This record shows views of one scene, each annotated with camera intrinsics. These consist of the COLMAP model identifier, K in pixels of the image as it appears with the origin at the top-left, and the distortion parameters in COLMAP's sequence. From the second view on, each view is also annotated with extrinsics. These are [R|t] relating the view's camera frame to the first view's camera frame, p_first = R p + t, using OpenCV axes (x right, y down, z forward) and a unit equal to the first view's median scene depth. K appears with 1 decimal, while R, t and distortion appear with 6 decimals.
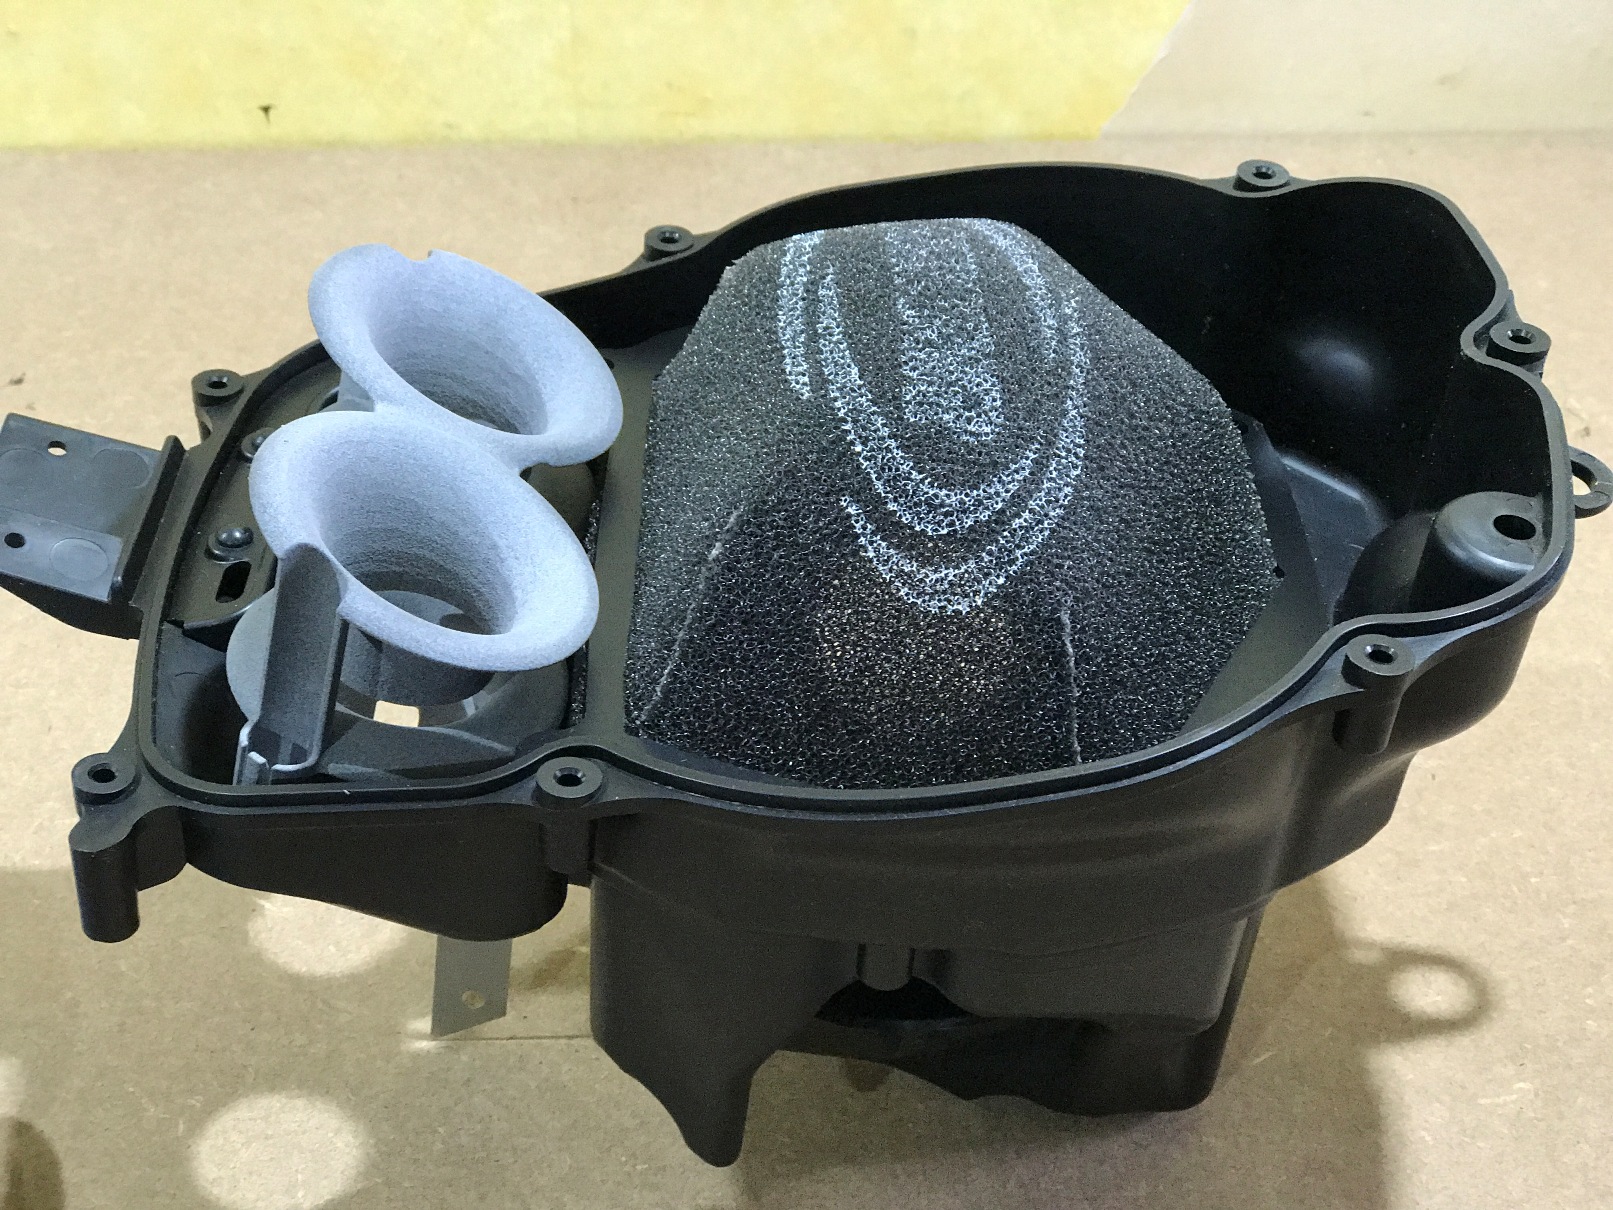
lens RADIAL K [[2714.0, 0, 803.2], [0, 2714.0, 606.2], [0, 0, 1]] dist [0.023396, 0.000000]
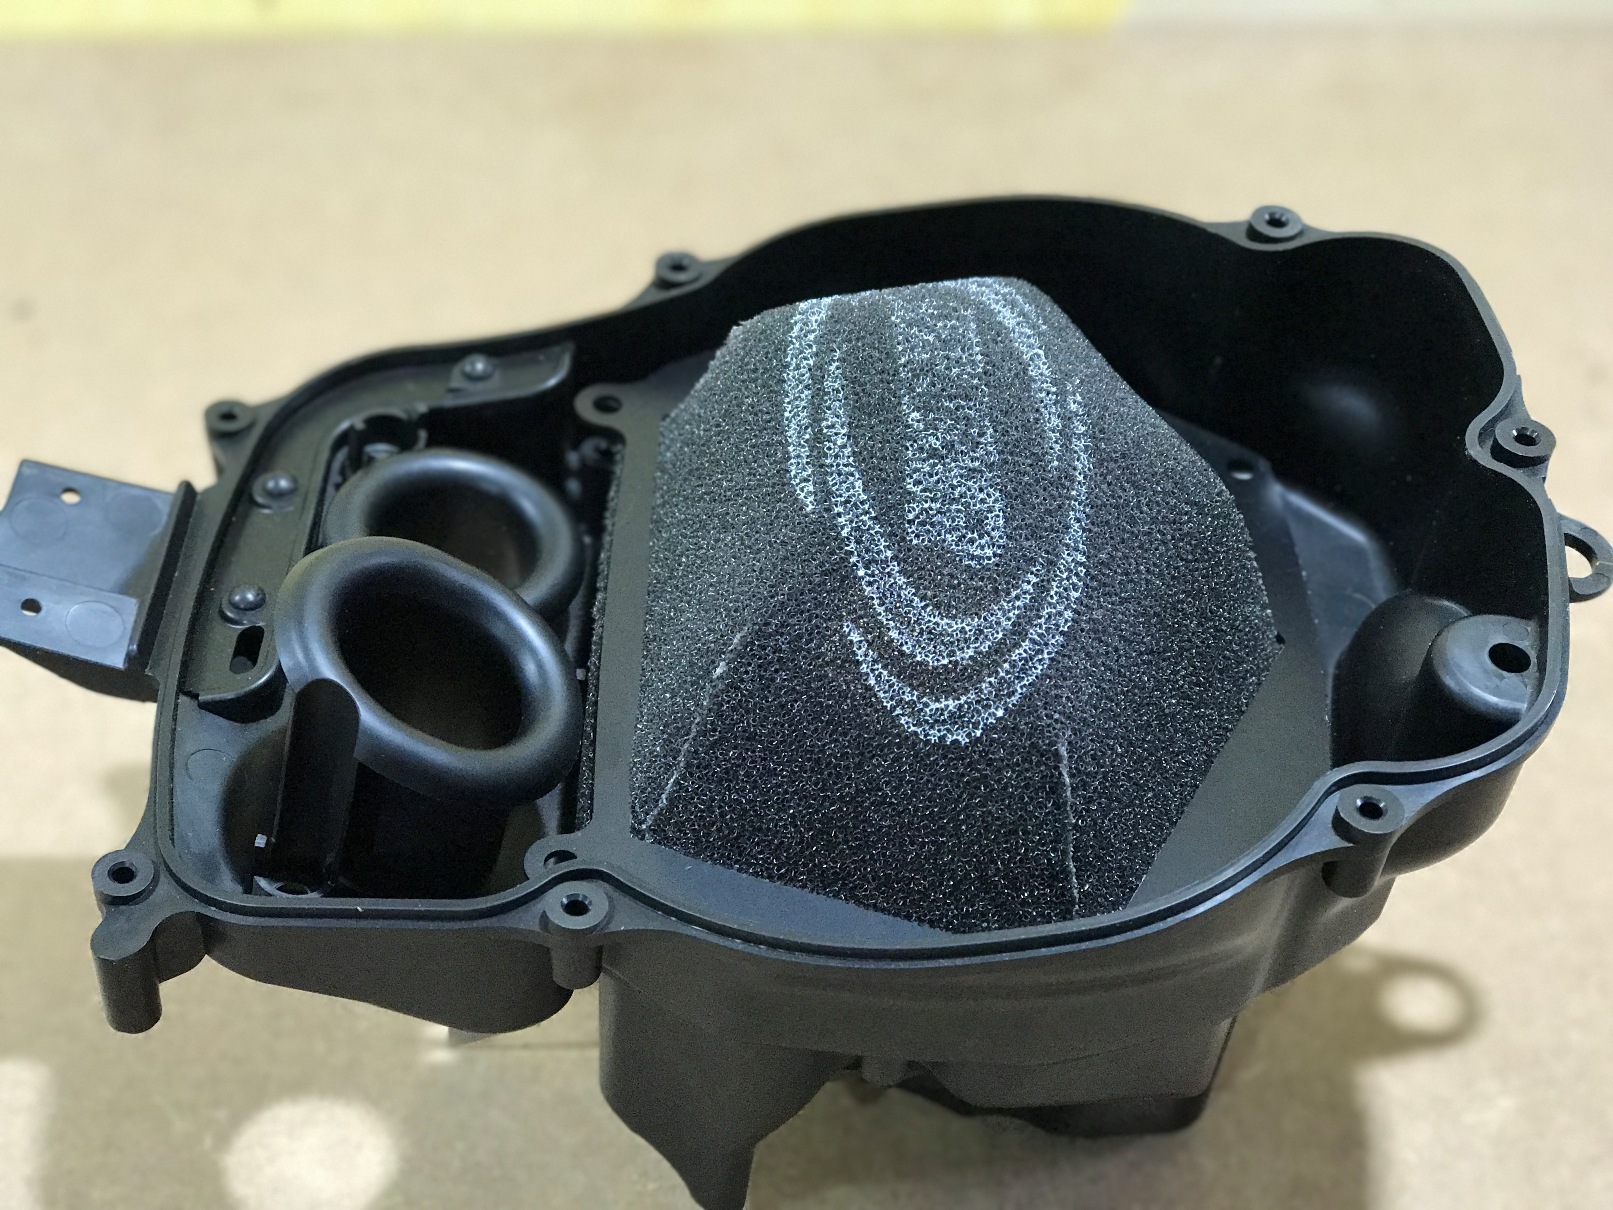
lens RADIAL K [[2714.0, 0, 809.9], [0, 2714.0, 600.5], [0, 0, 1]] dist [0.023396, 0.000000]
pose [[0.999952, 0.006225, -0.007601, 0.008306], [-0.005284, 0.992986, 0.118115, -0.153291], [0.008283, -0.118069, 0.992971, -0.003628]]
